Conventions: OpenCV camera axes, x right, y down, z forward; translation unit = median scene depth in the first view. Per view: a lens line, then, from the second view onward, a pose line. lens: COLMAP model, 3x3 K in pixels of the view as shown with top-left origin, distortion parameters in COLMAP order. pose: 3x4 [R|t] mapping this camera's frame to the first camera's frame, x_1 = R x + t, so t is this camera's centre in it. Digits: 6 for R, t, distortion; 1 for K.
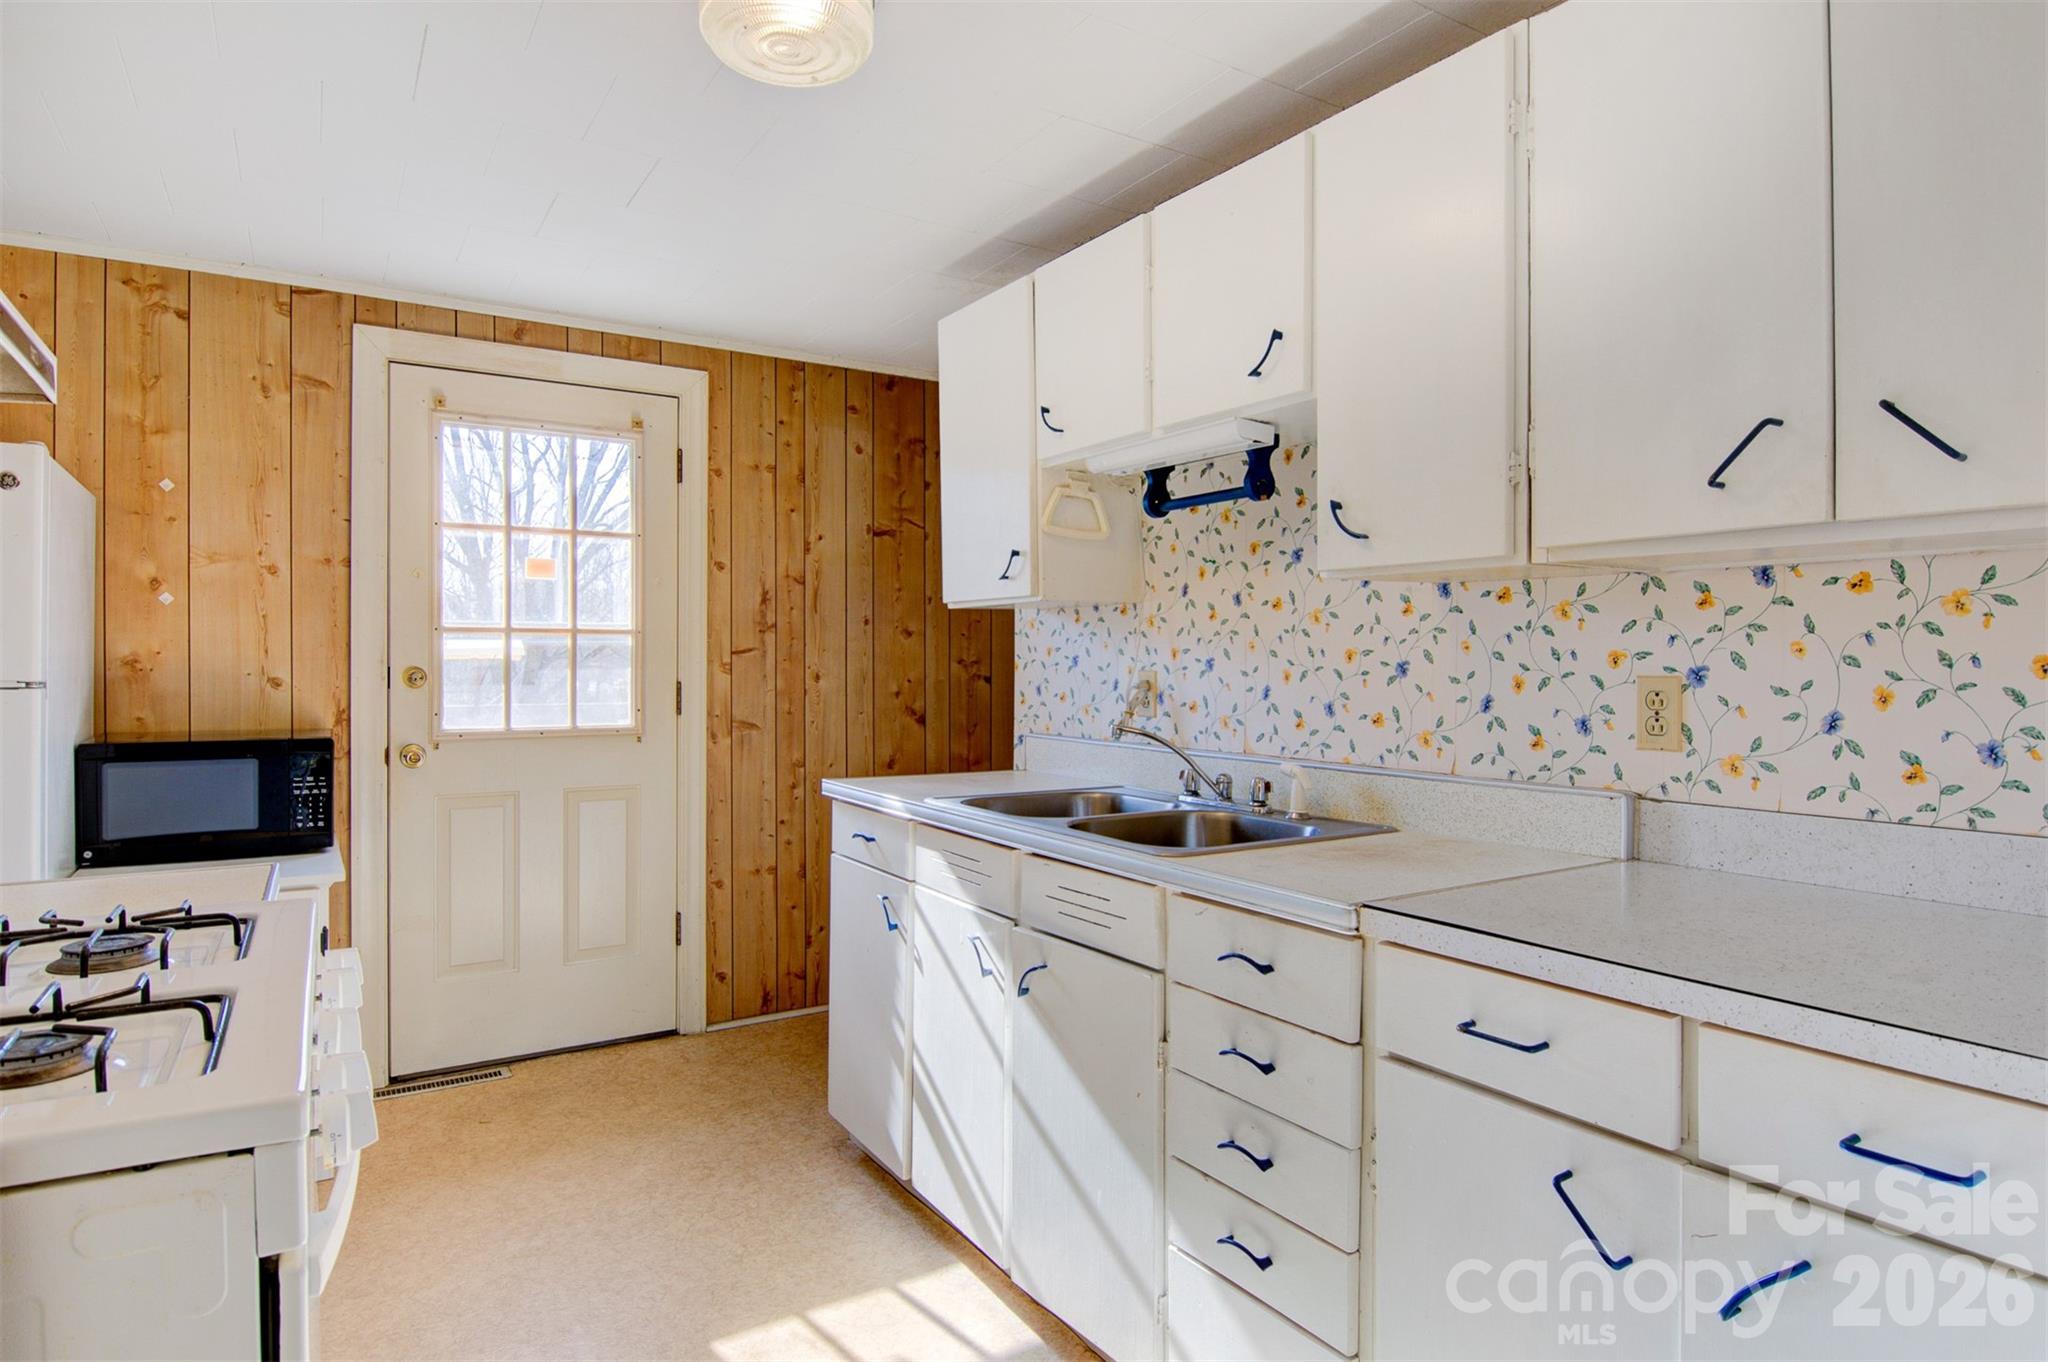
lens RADIAL K [[1112.1, 0, 1017.2], [0, 1112.1, 674.4], [0, 0, 1]] dist [0.004603, -0.017878]
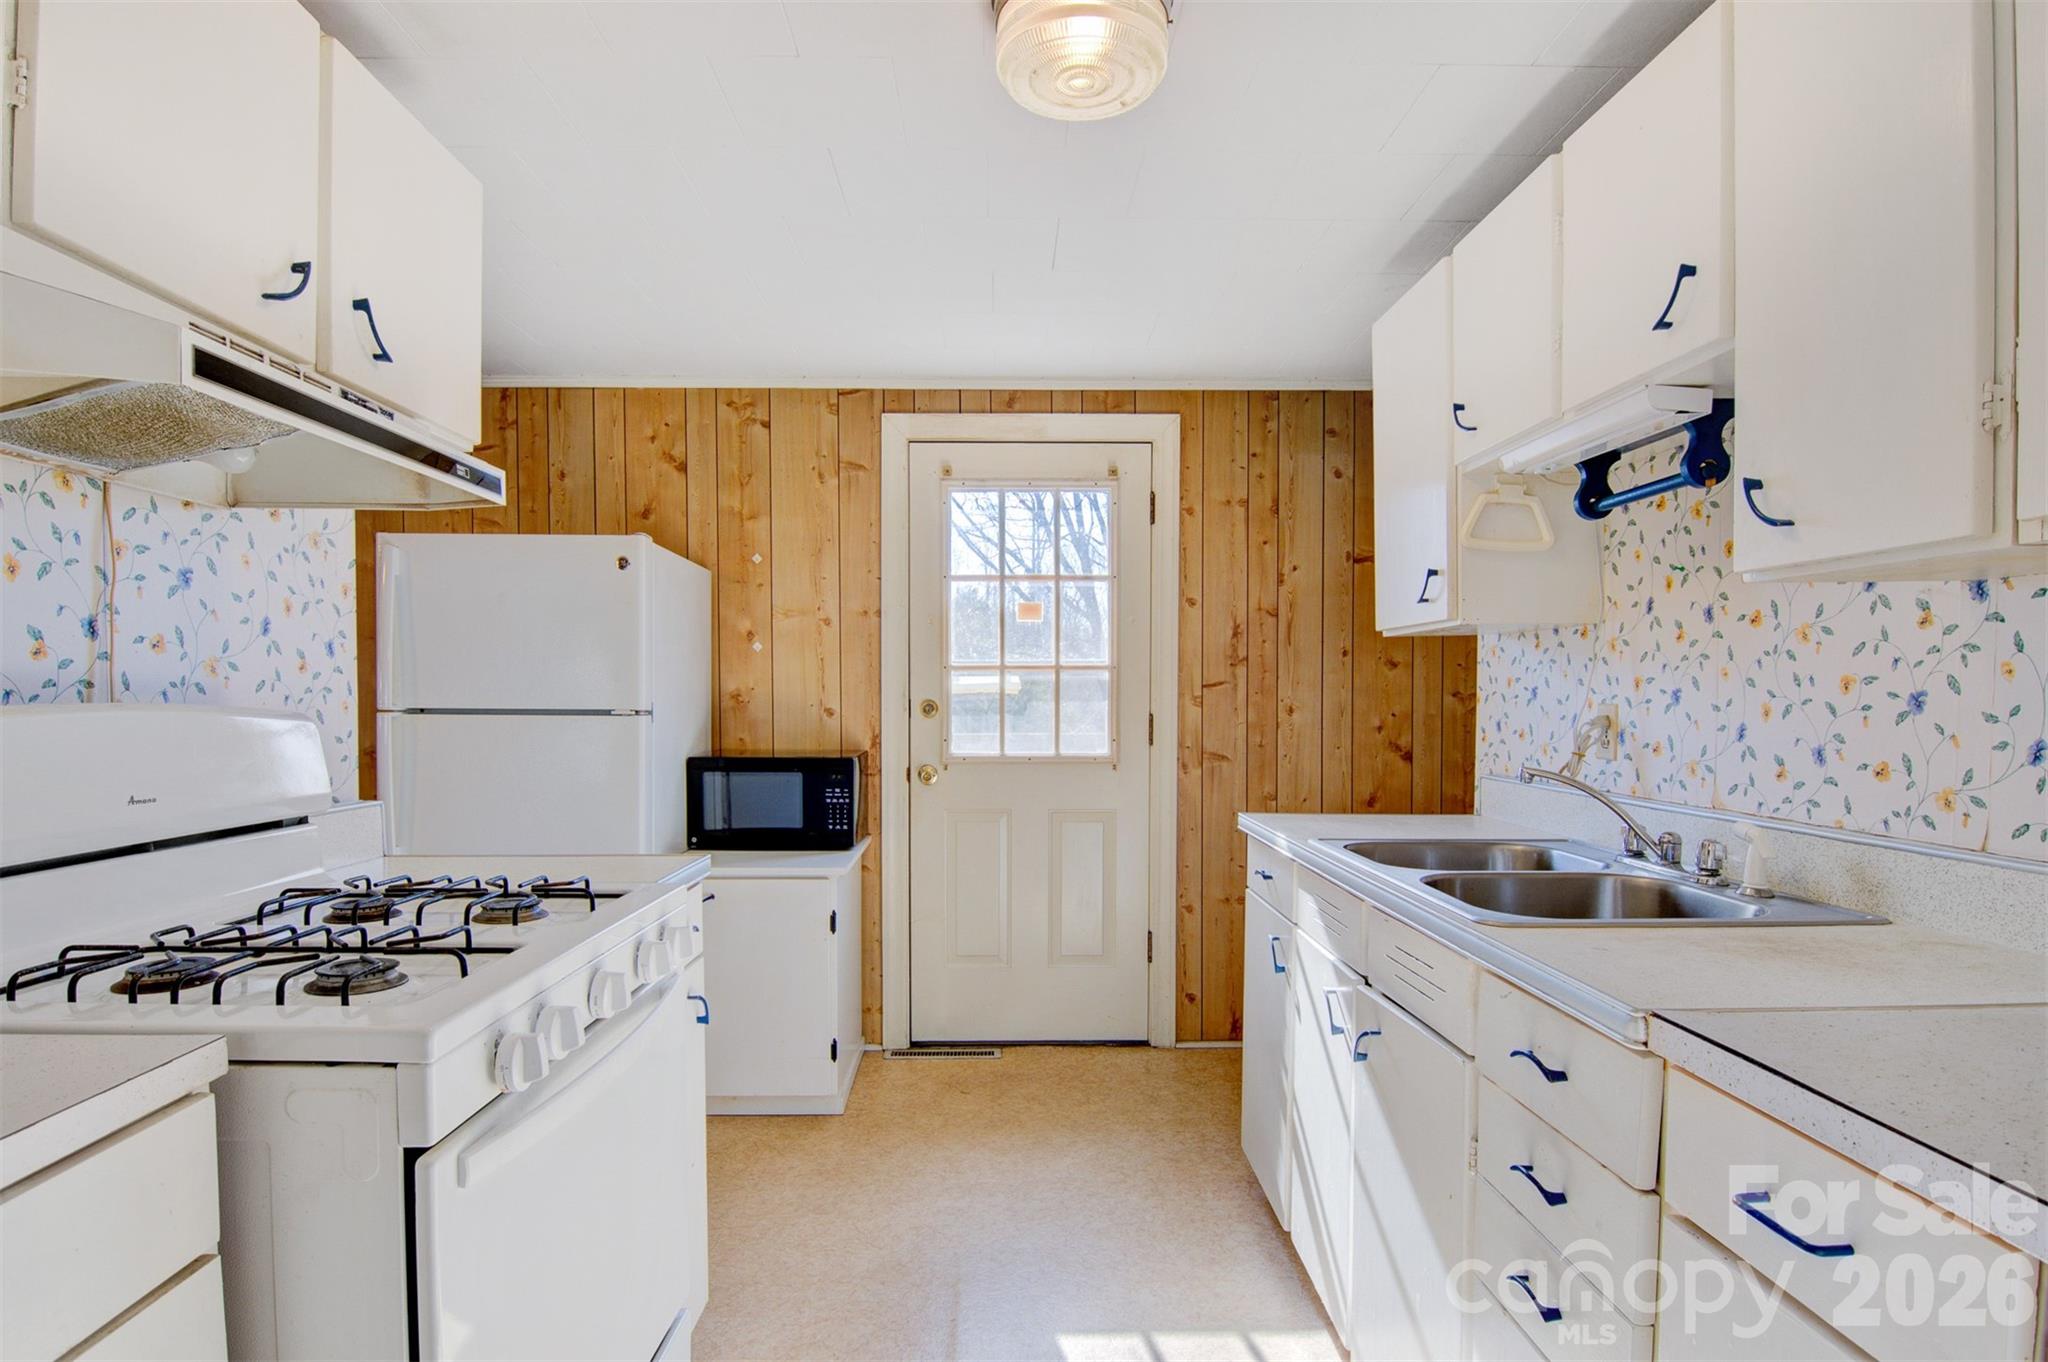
lens RADIAL K [[1082.0, 0, 1022.1], [0, 1082.0, 736.7], [0, 0, 1]] dist [0.002045, -0.016645]
pose [[0.857736, 0.017581, -0.513790, 0.148803], [-0.003973, 0.999612, 0.027573, 0.000419], [0.514076, -0.021609, 0.857473, 0.072256]]
